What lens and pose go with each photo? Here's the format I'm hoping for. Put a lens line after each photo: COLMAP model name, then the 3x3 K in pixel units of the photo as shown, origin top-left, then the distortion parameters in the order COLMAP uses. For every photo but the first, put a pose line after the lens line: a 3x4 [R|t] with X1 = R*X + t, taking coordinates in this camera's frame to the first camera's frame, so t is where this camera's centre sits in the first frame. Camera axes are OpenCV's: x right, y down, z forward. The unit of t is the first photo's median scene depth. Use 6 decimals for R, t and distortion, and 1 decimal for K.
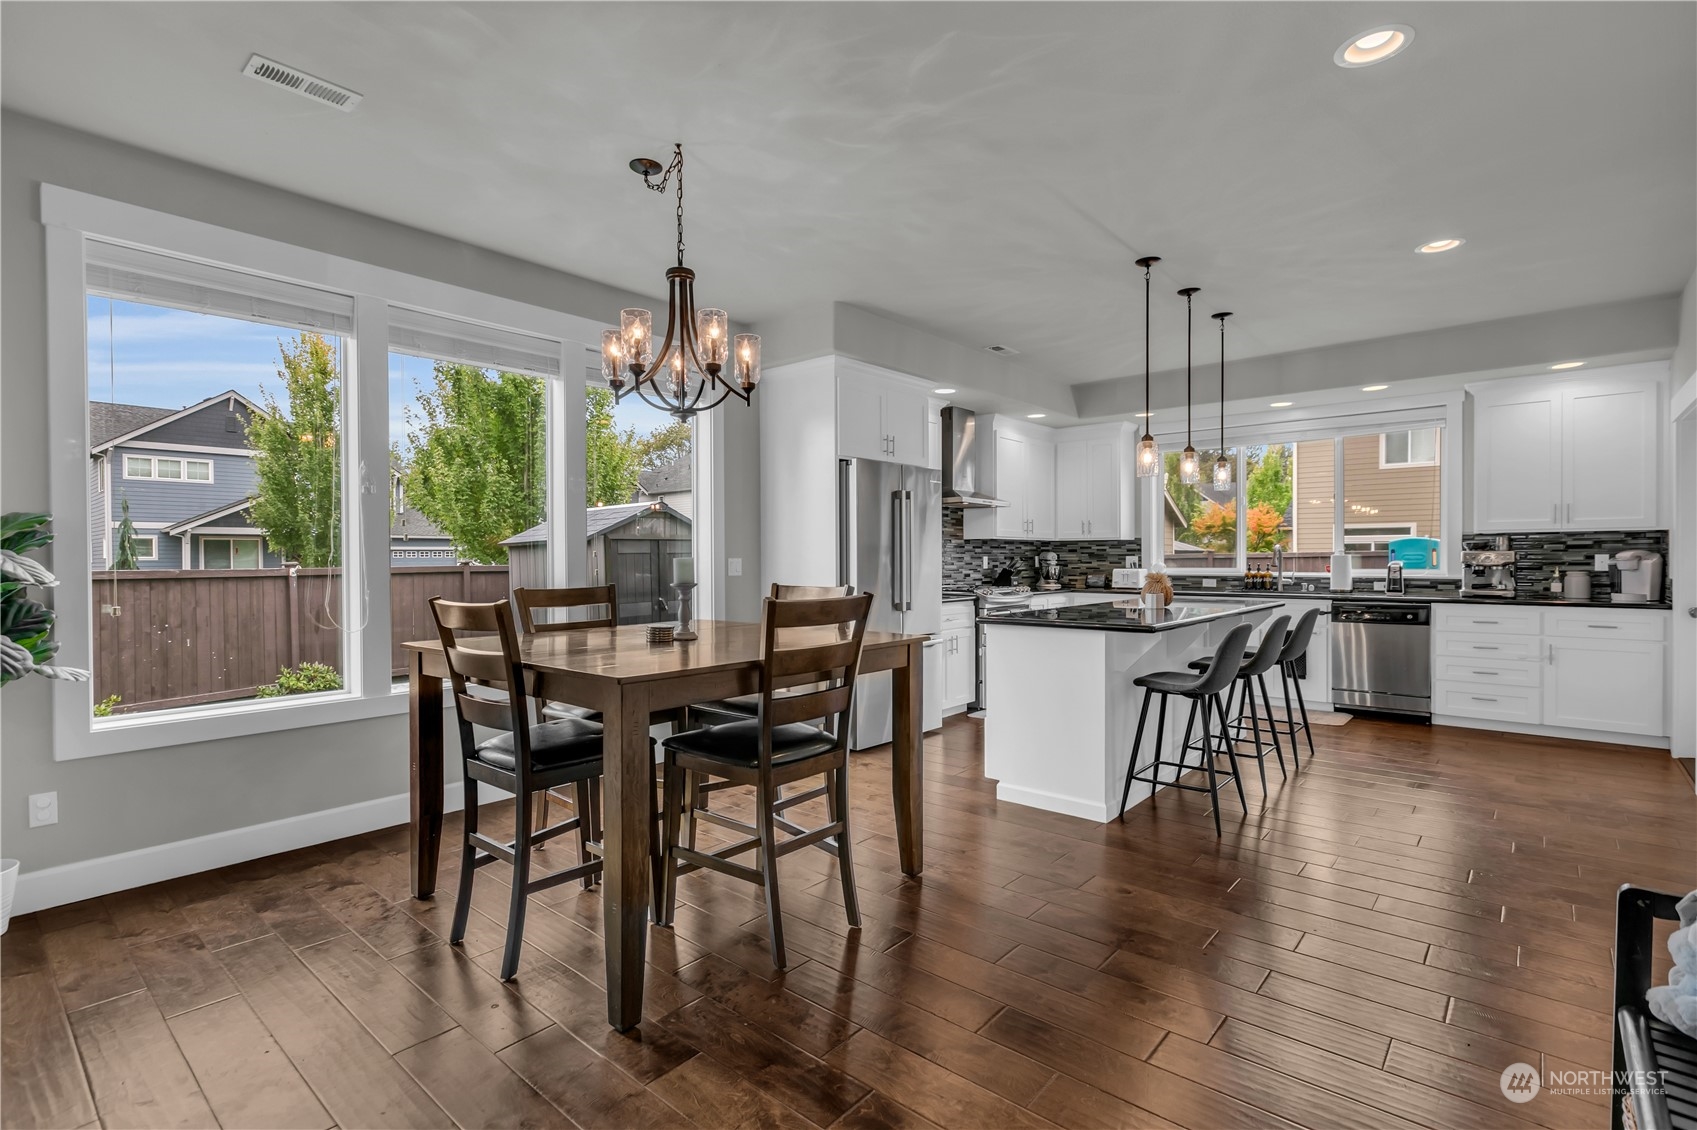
lens RADIAL K [[798.8, 0, 841.2], [0, 798.8, 576.5], [0, 0, 1]] dist [-0.003103, -0.000373]
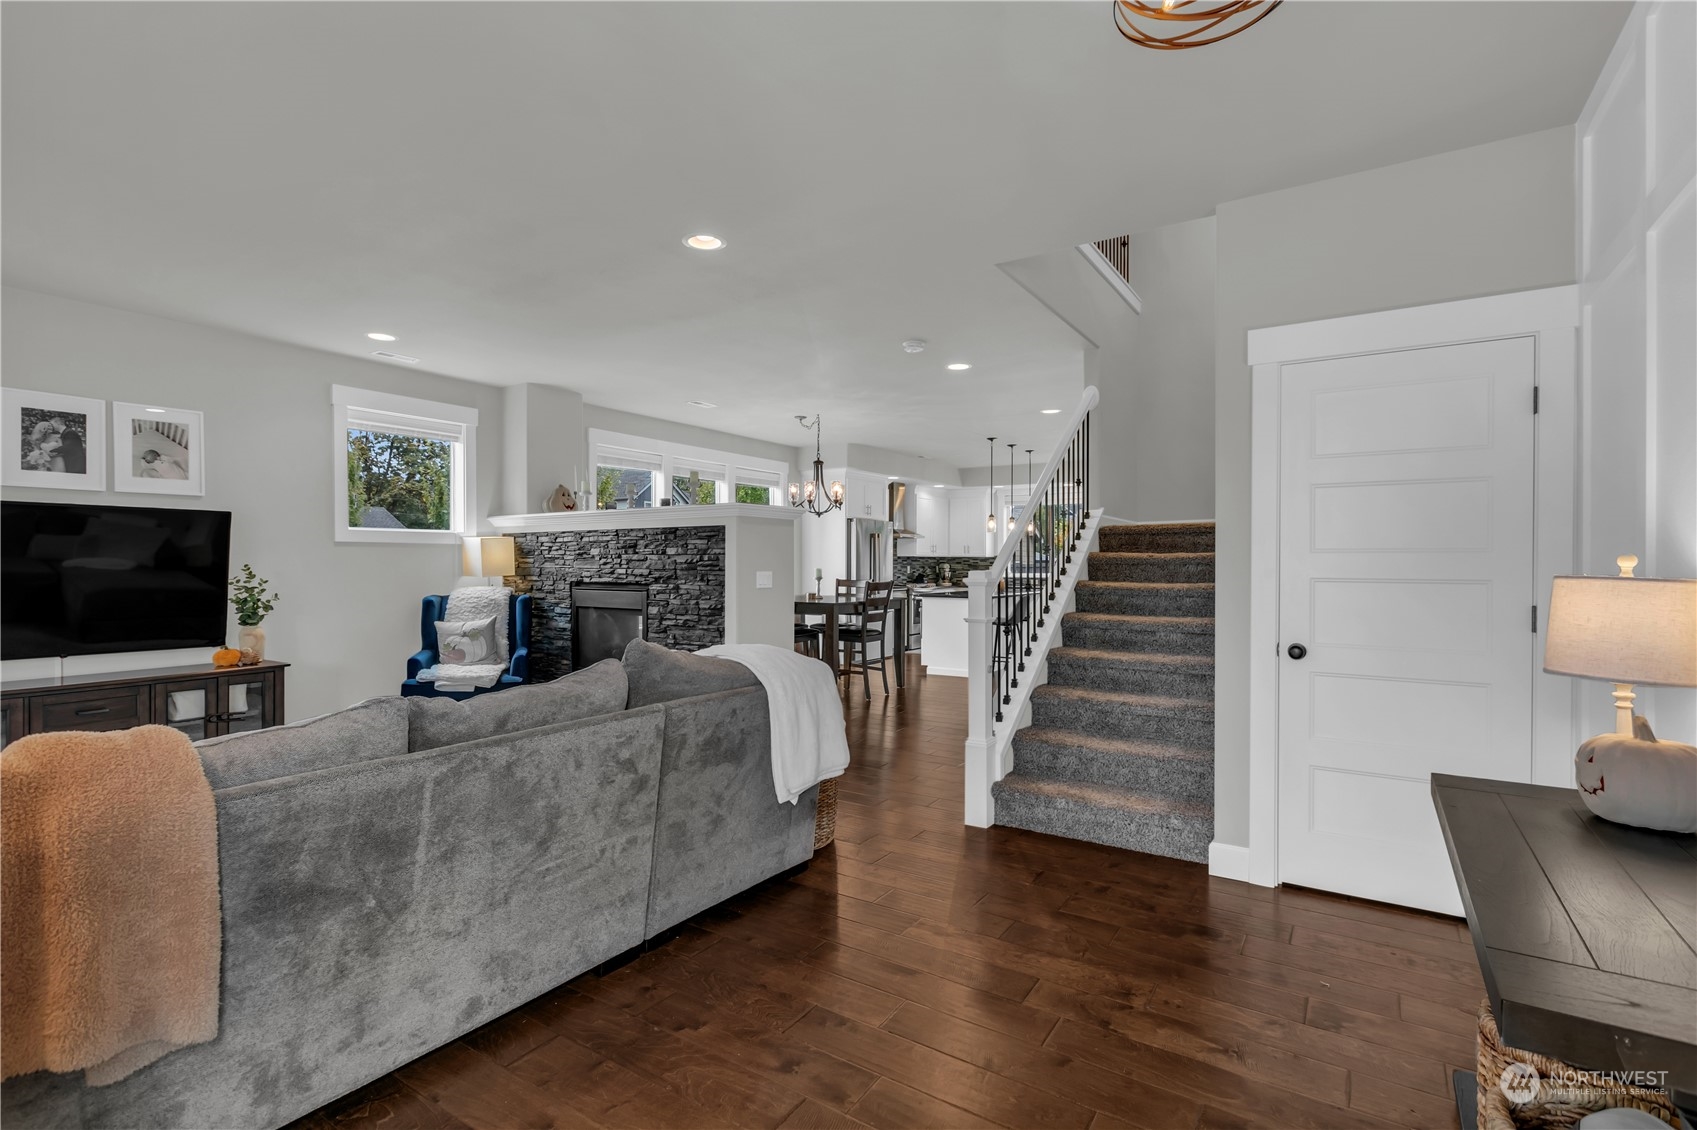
lens RADIAL K [[798.8, 0, 850.2], [0, 798.8, 562.5], [0, 0, 1]] dist [-0.003103, -0.000373]
pose [[0.989034, 0.008697, 0.147433, -0.208736], [-0.005222, 0.999700, -0.023941, 0.009366], [-0.147597, 0.022909, 0.988782, -0.712683]]
